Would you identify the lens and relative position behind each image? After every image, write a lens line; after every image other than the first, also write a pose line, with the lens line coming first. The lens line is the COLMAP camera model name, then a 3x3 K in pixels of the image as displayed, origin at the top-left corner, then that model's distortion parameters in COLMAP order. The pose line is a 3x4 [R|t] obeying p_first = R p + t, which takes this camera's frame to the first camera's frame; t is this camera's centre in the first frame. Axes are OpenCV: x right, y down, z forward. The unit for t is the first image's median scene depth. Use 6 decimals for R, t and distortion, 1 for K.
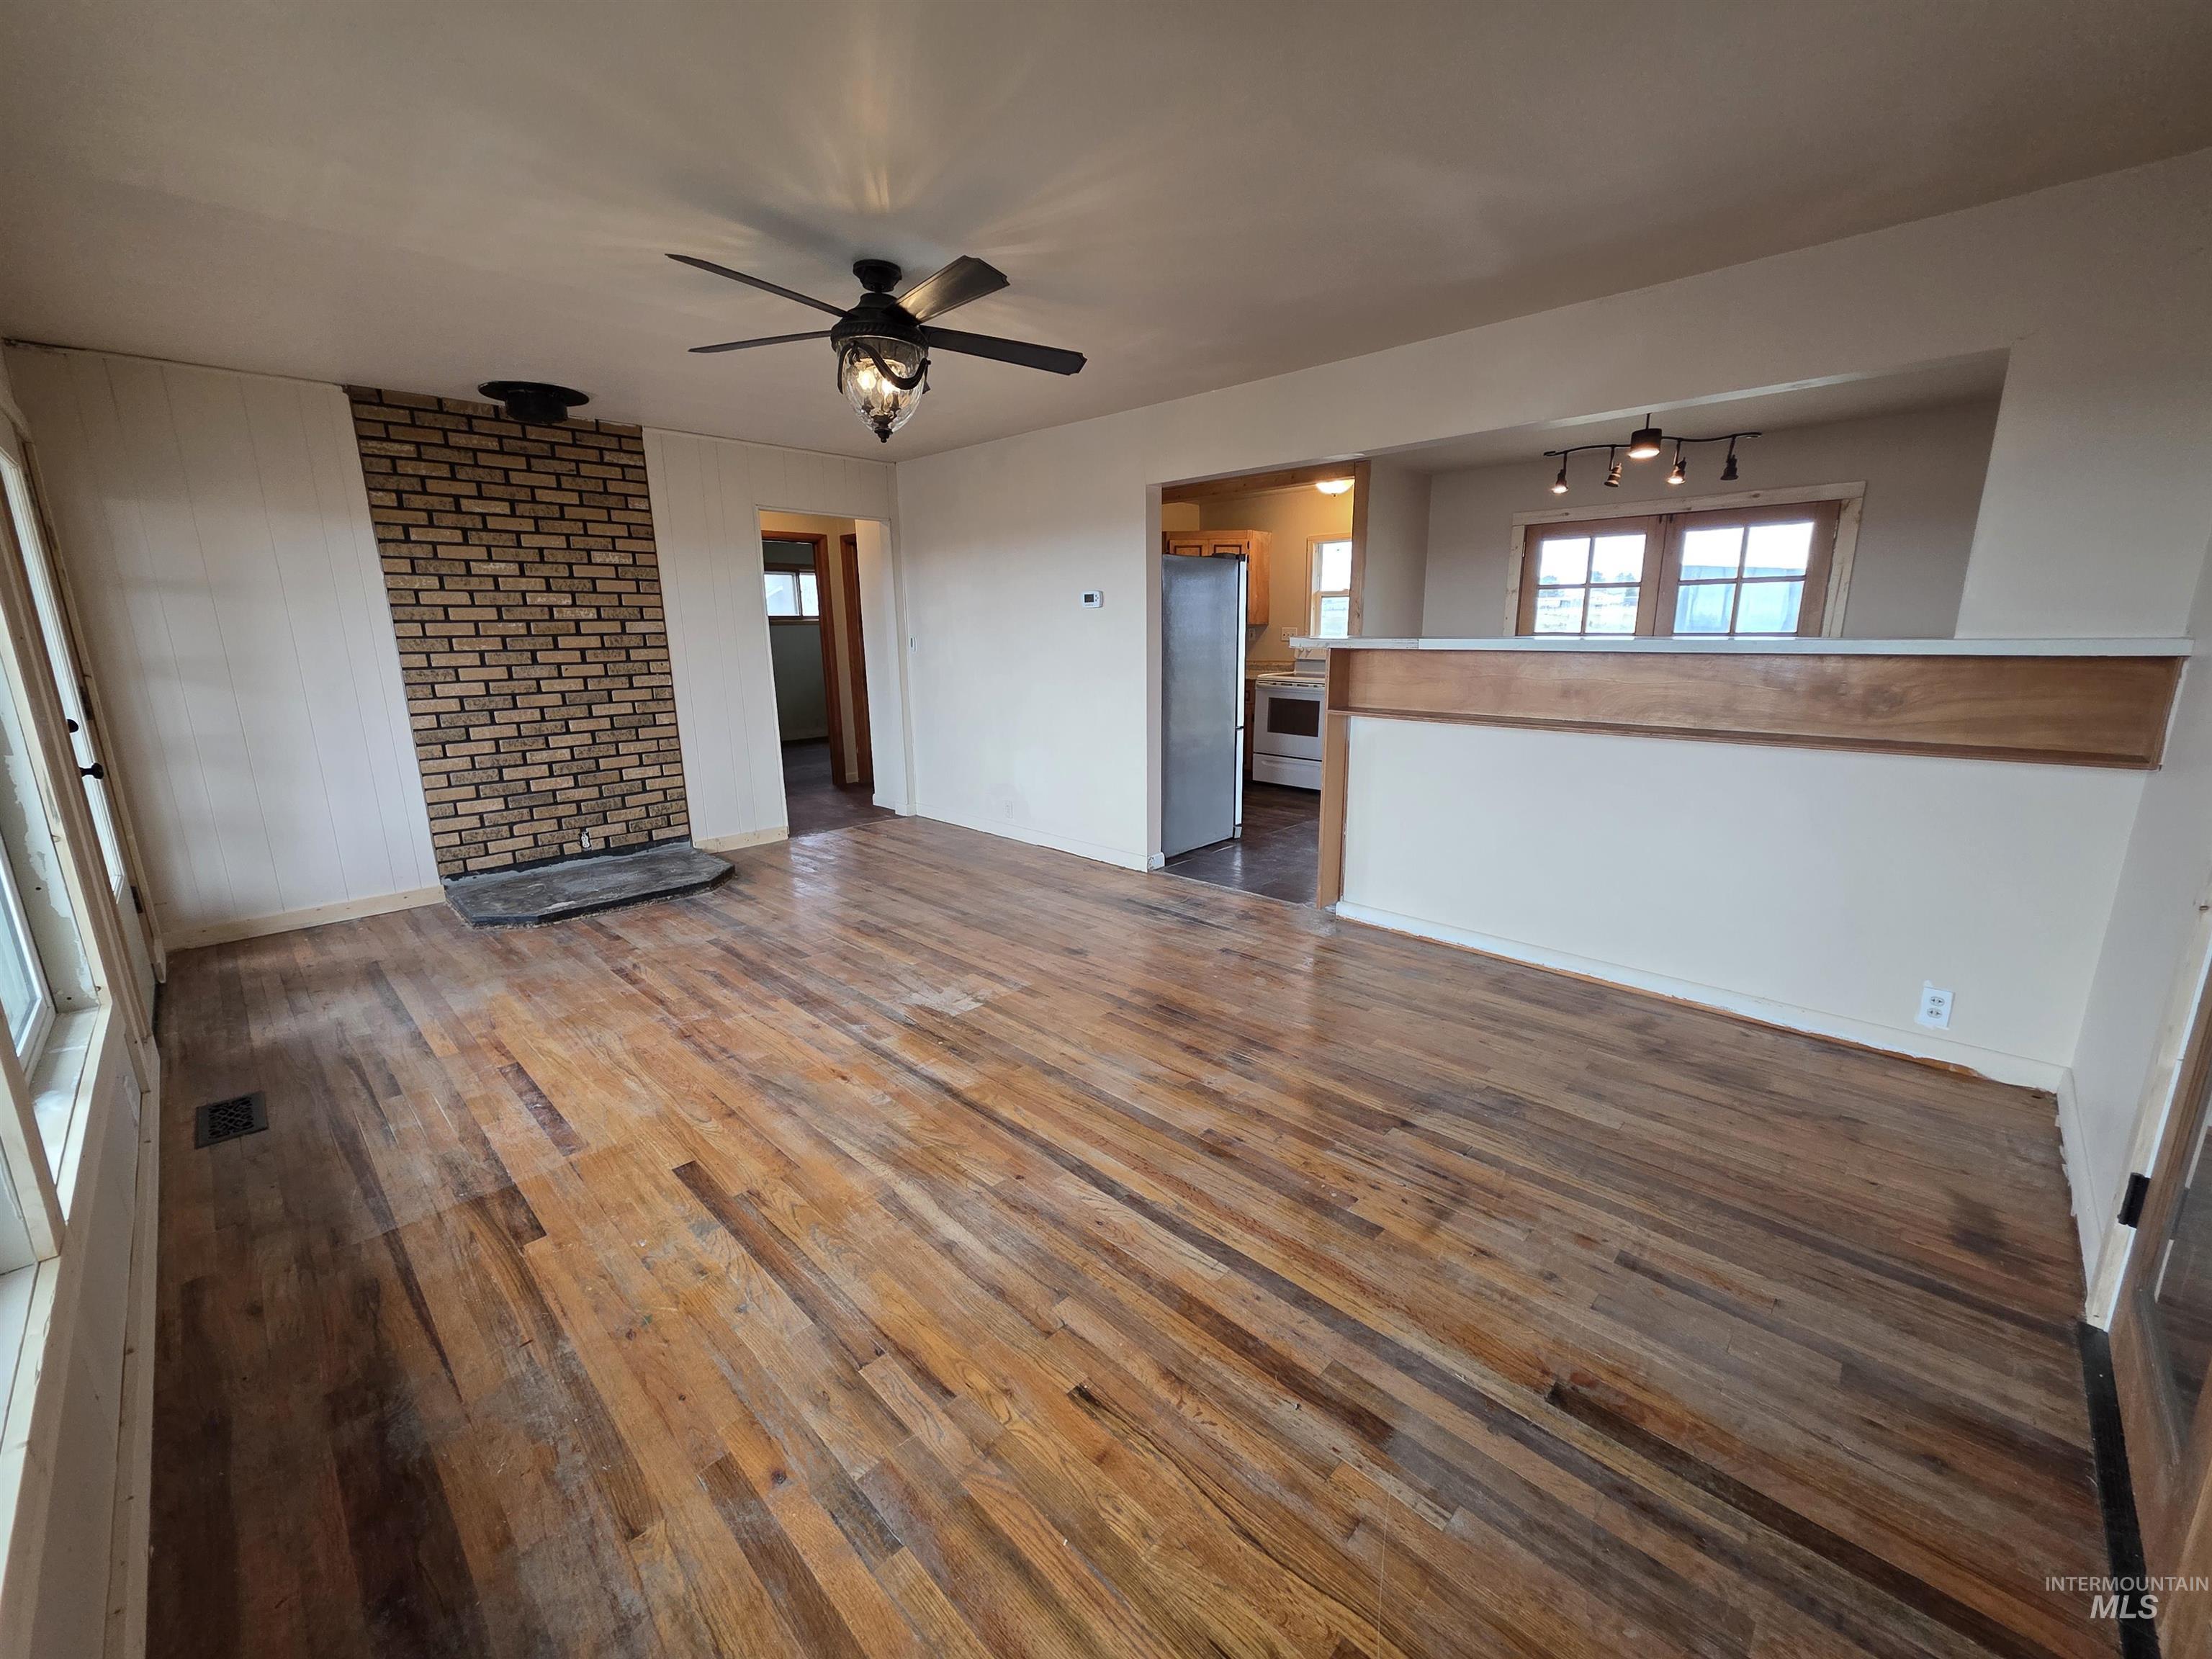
lens RADIAL K [[882.6, 0, 1115.8], [0, 882.6, 821.6], [0, 0, 1]] dist [0.003596, -0.001123]
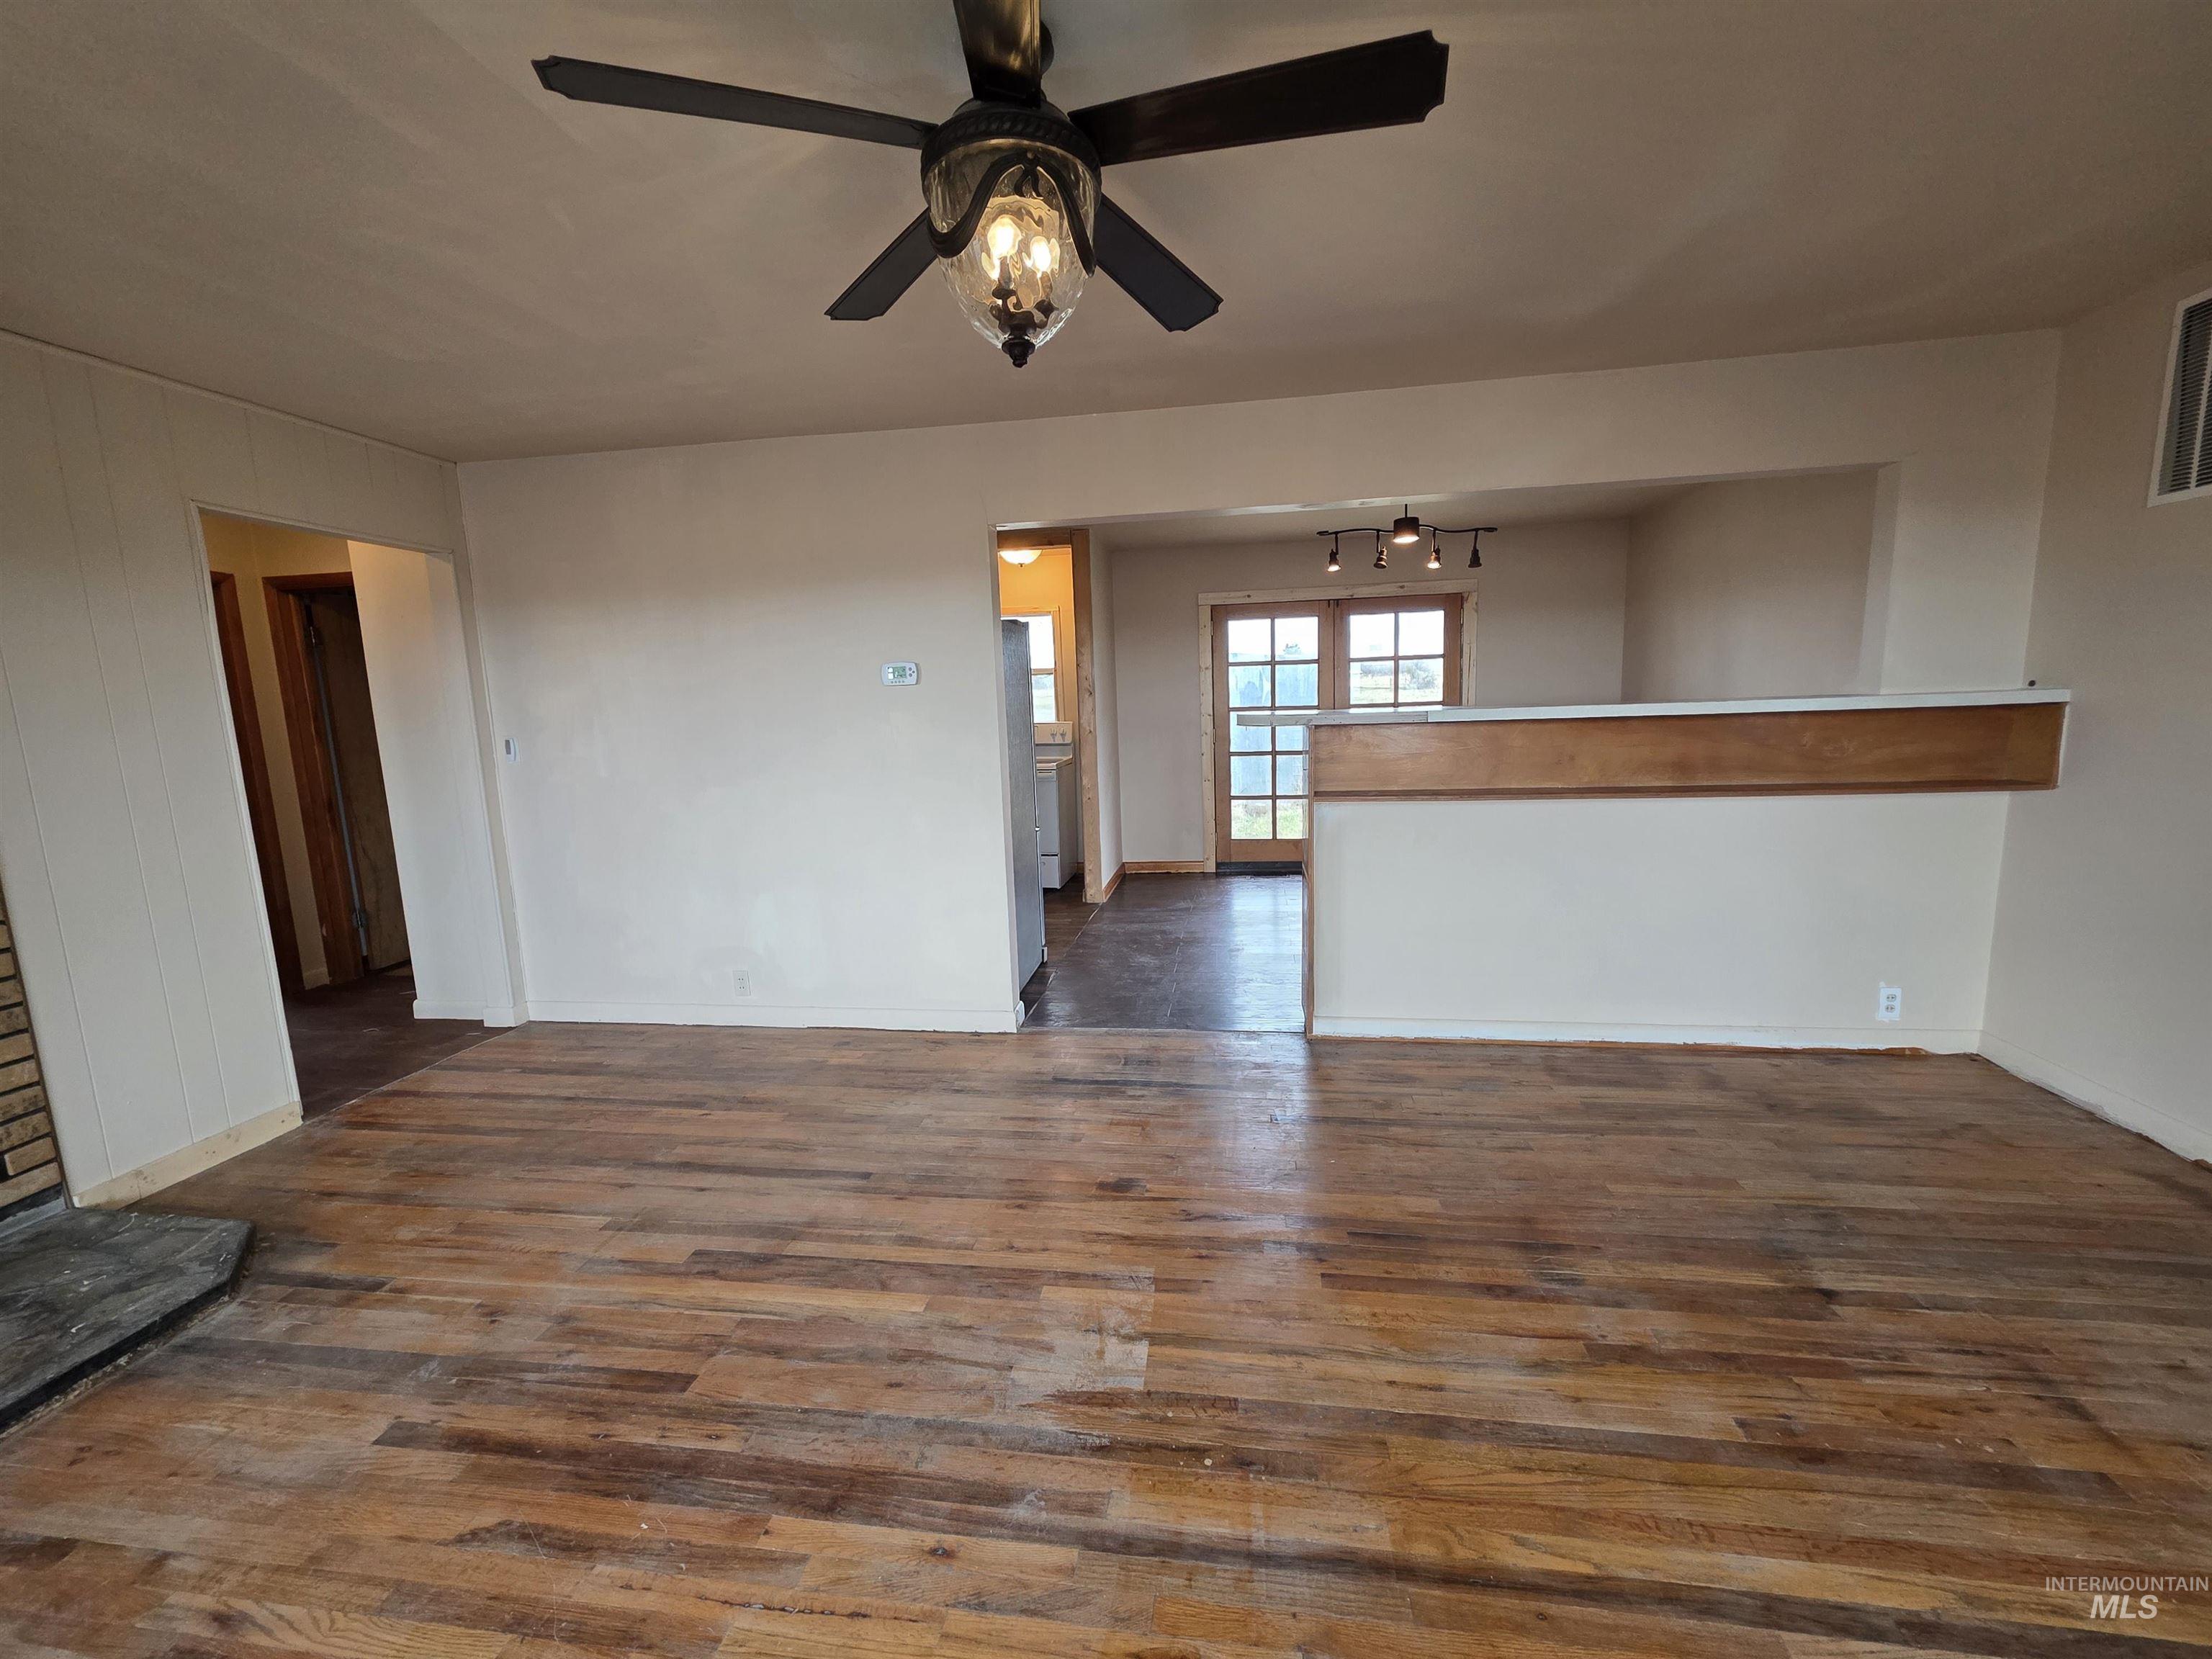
lens RADIAL K [[882.6, 0, 1117.0], [0, 882.6, 822.7], [0, 0, 1]] dist [0.003596, -0.001123]
pose [[0.814094, -0.098780, 0.572270, -0.428503], [0.151803, 0.987362, -0.045522, -0.099642], [-0.560541, 0.123932, 0.818801, 0.448542]]
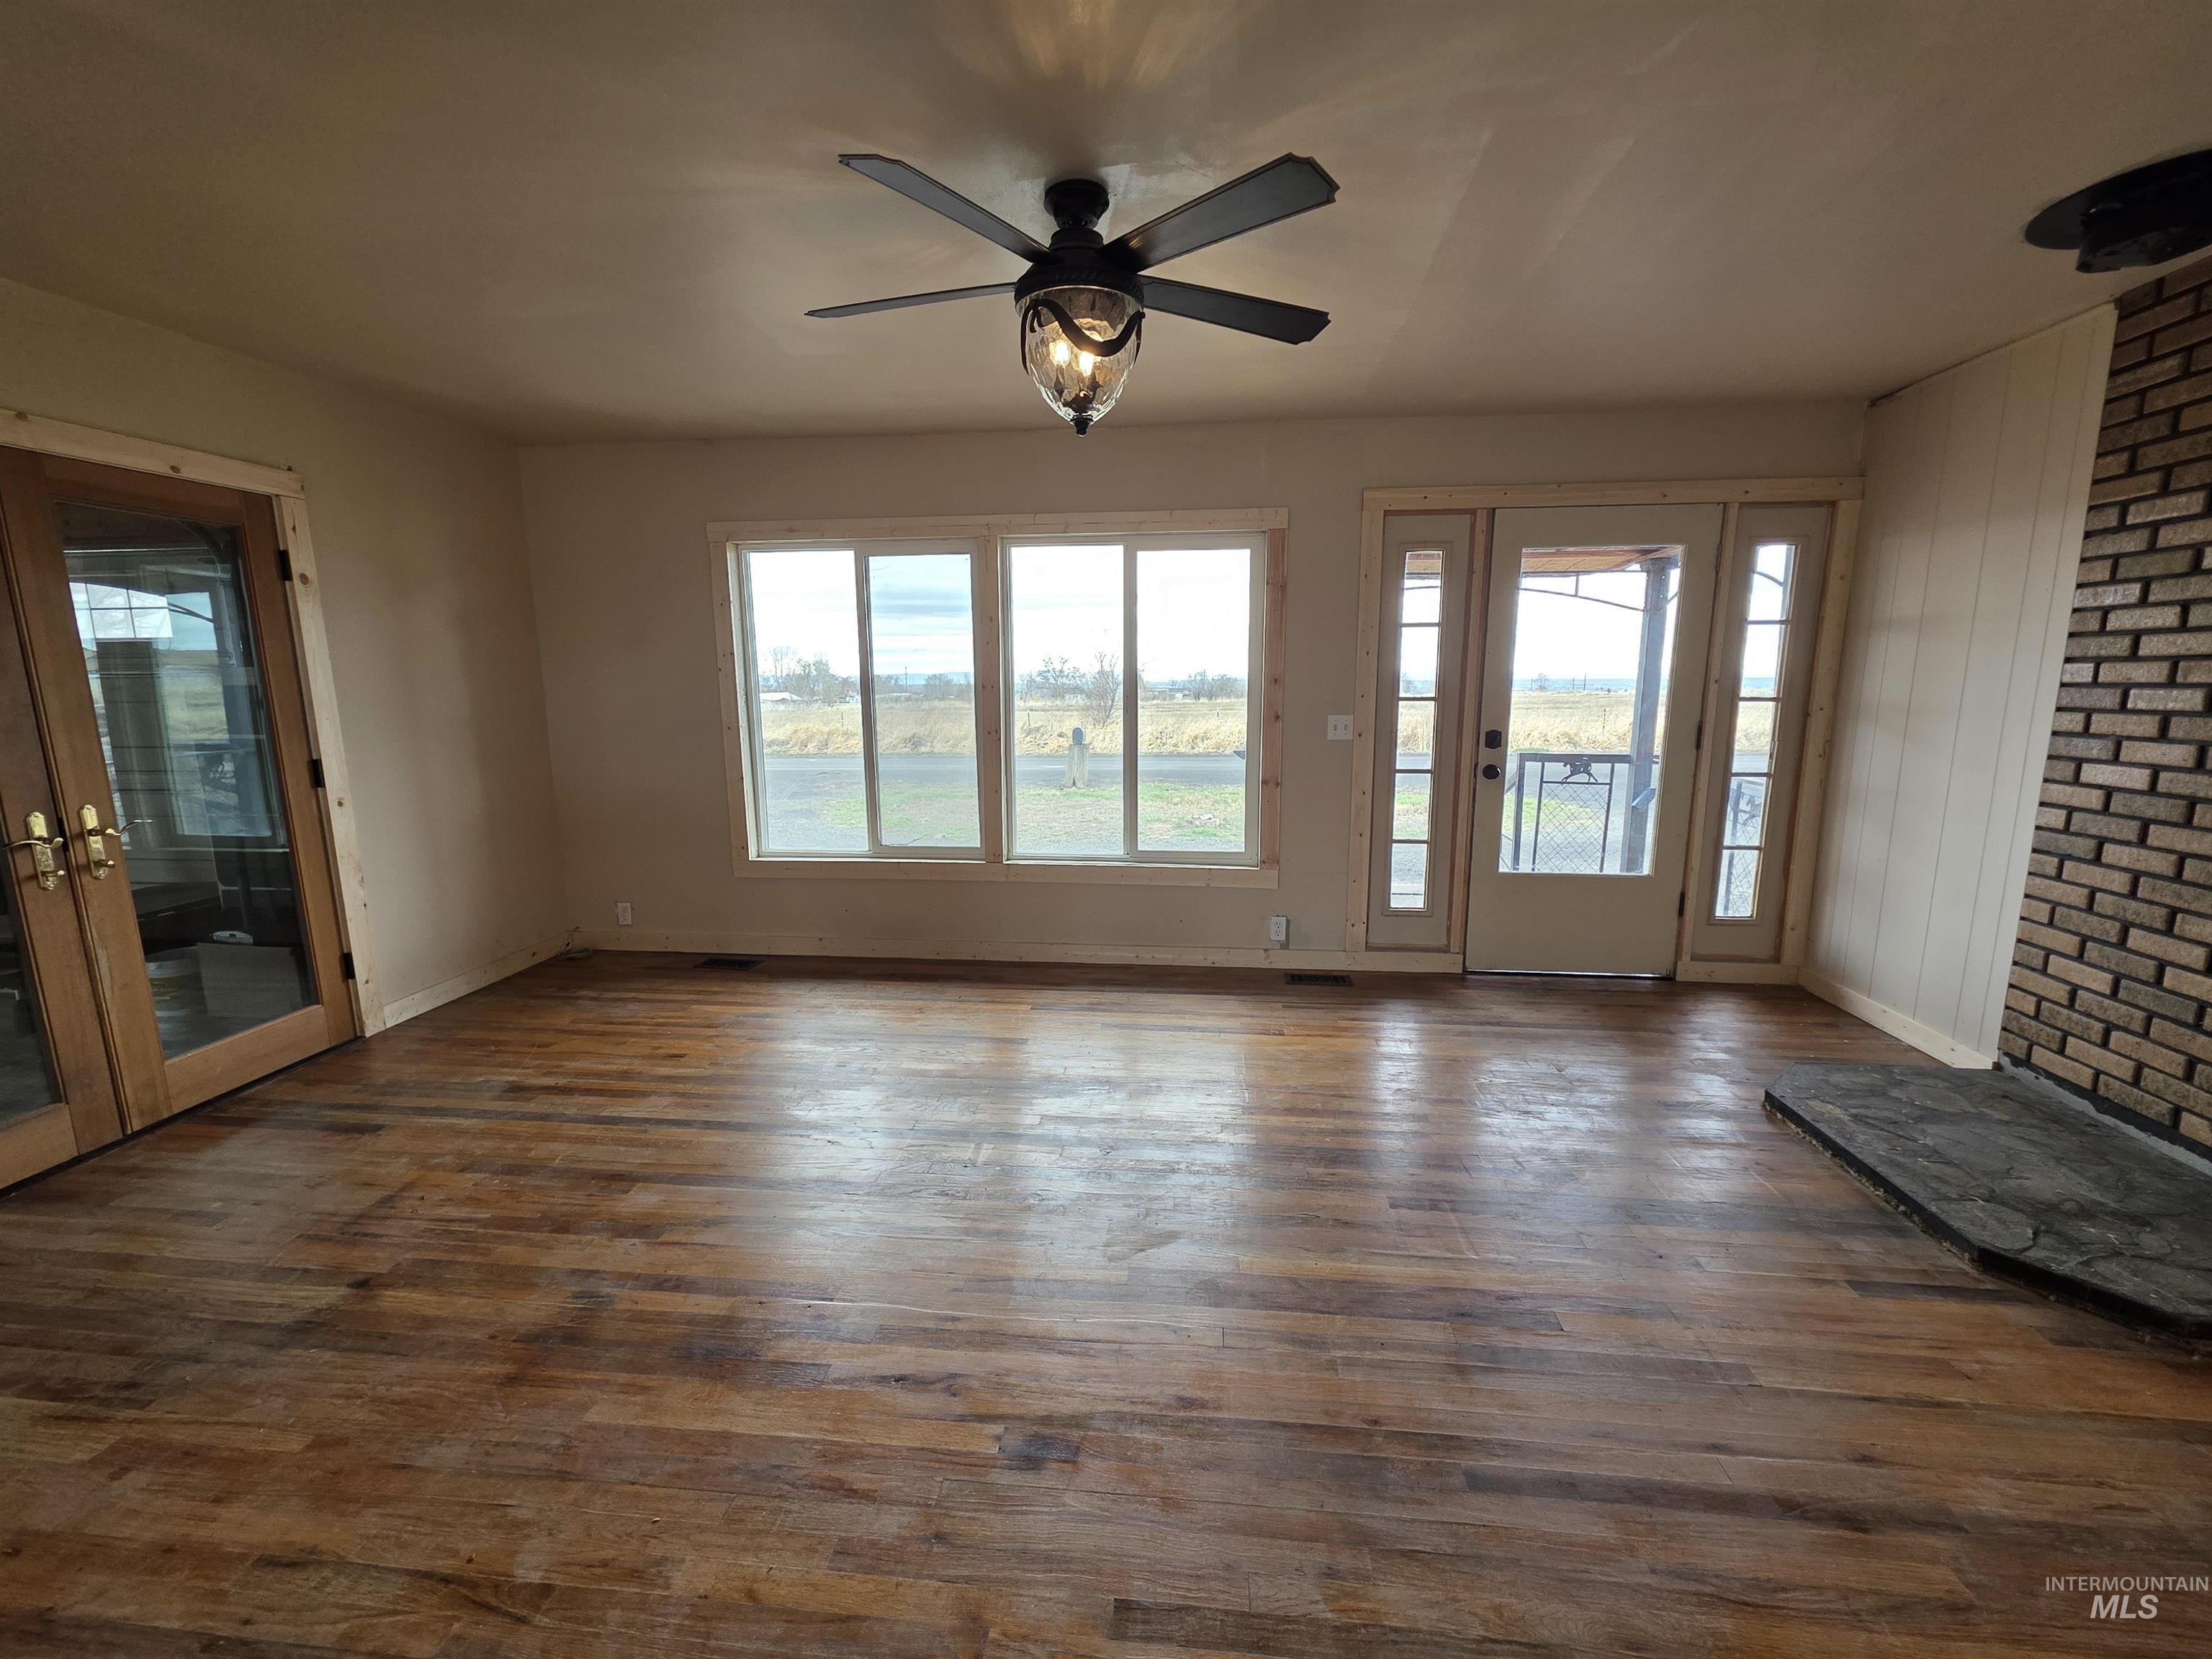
lens RADIAL K [[882.6, 0, 1119.1], [0, 882.6, 821.2], [0, 0, 1]] dist [0.003596, -0.001123]
pose [[-0.784439, 0.113570, -0.609720, 0.157233], [-0.121843, 0.935714, 0.331049, -0.296159], [0.608120, 0.333977, -0.720173, 1.305867]]
